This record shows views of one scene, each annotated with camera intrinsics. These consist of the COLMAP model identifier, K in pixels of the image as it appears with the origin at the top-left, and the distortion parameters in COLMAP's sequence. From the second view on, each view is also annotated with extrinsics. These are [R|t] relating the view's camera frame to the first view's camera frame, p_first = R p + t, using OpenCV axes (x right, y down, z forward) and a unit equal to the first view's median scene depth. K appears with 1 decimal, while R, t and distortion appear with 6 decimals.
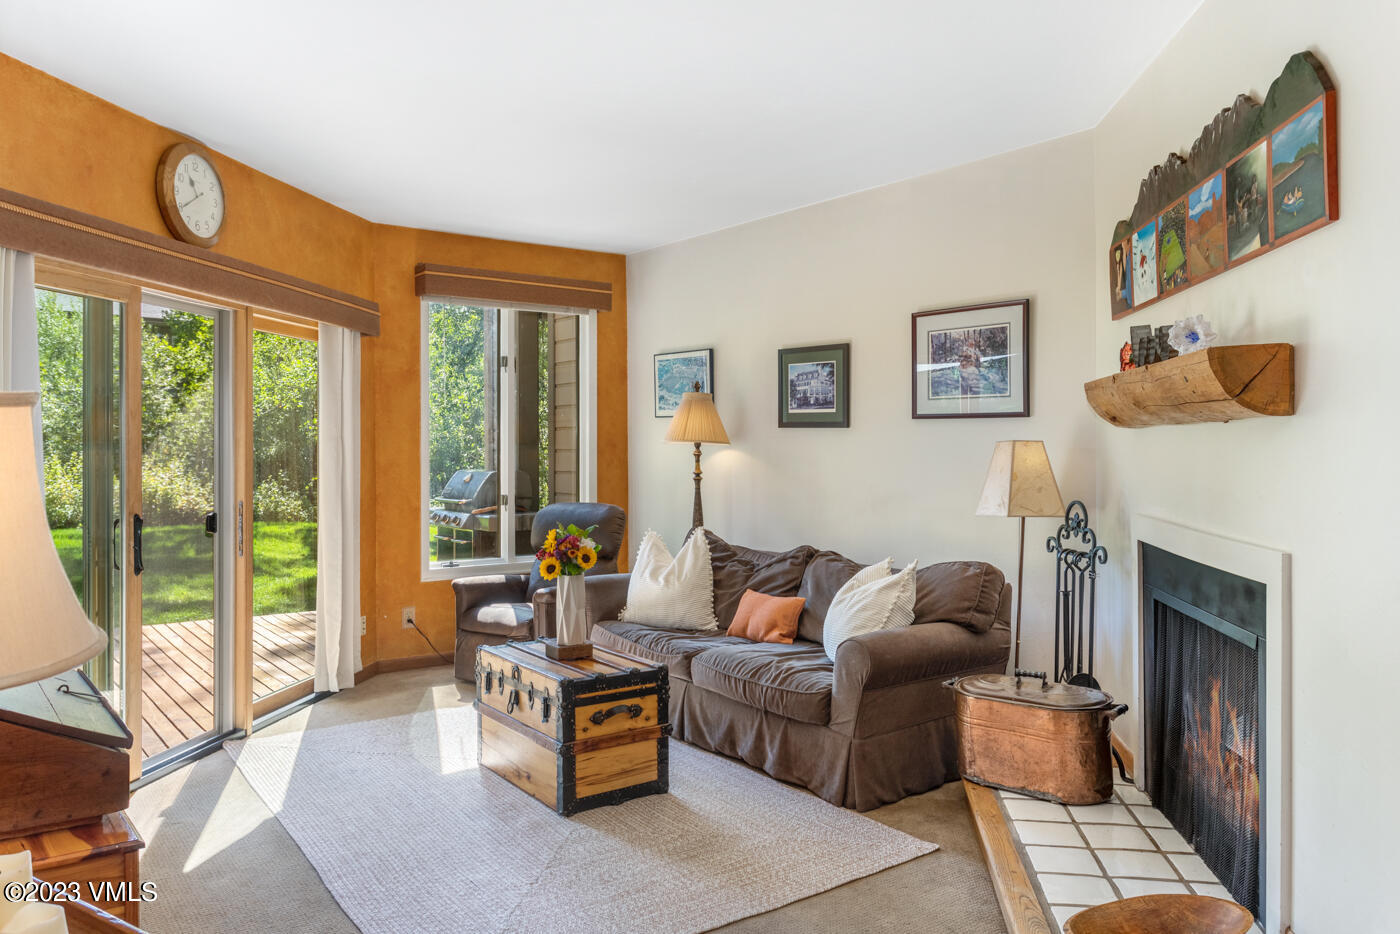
lens RADIAL K [[1024.5, 0, 673.8], [0, 1024.5, 448.0], [0, 0, 1]] dist [0.004724, -0.004779]
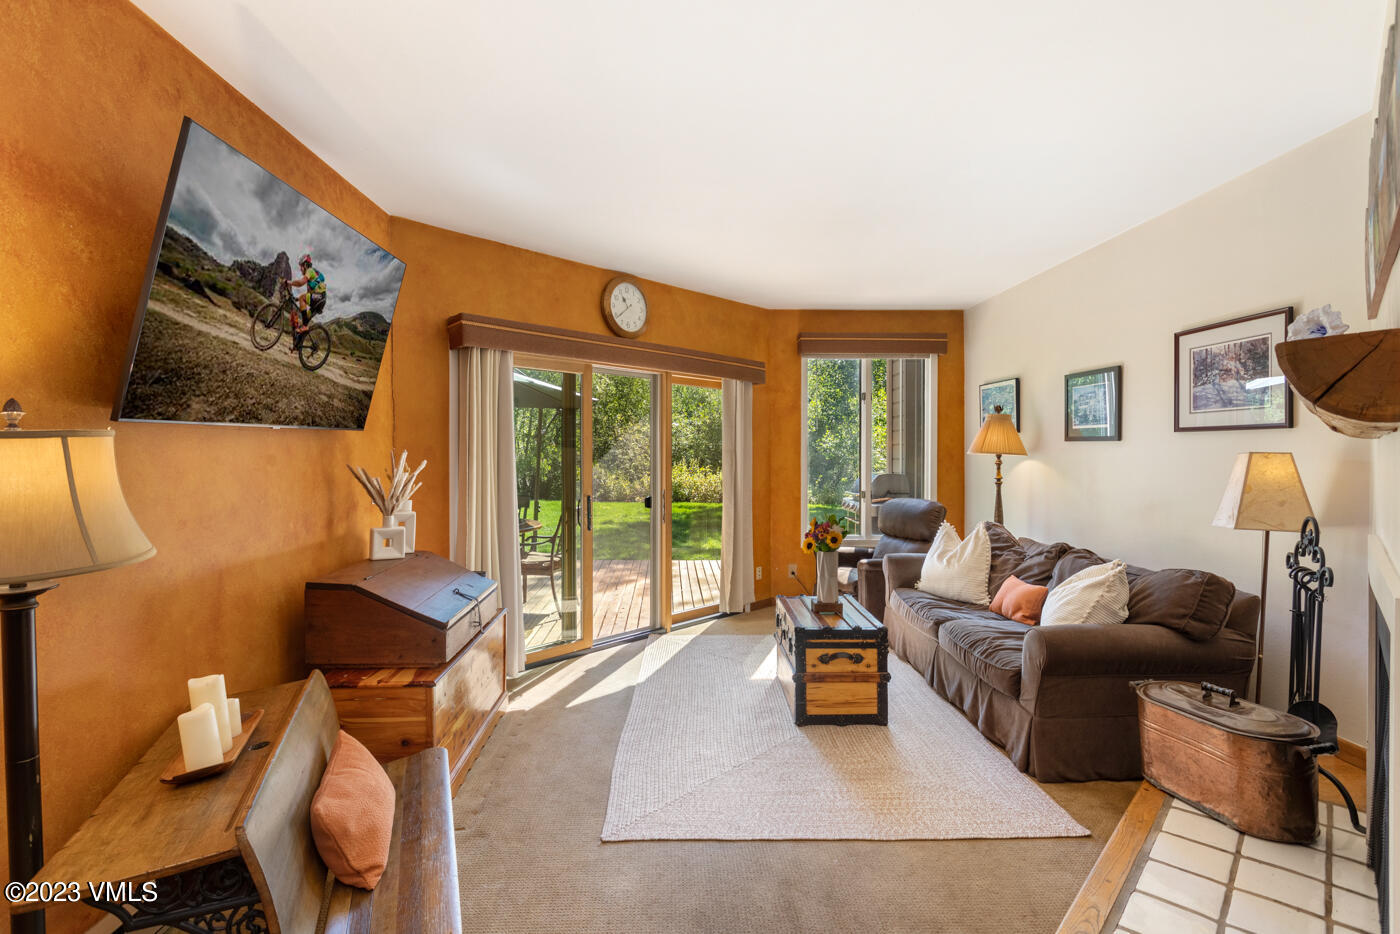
lens RADIAL K [[671.7, 0, 695.2], [0, 671.7, 466.1], [0, 0, 1]] dist [0.001195, -0.000096]
pose [[0.822596, 0.009821, -0.568542, 0.258997], [-0.001816, 0.999891, 0.014646, -0.002685], [0.568624, -0.011015, 0.822524, 0.160884]]
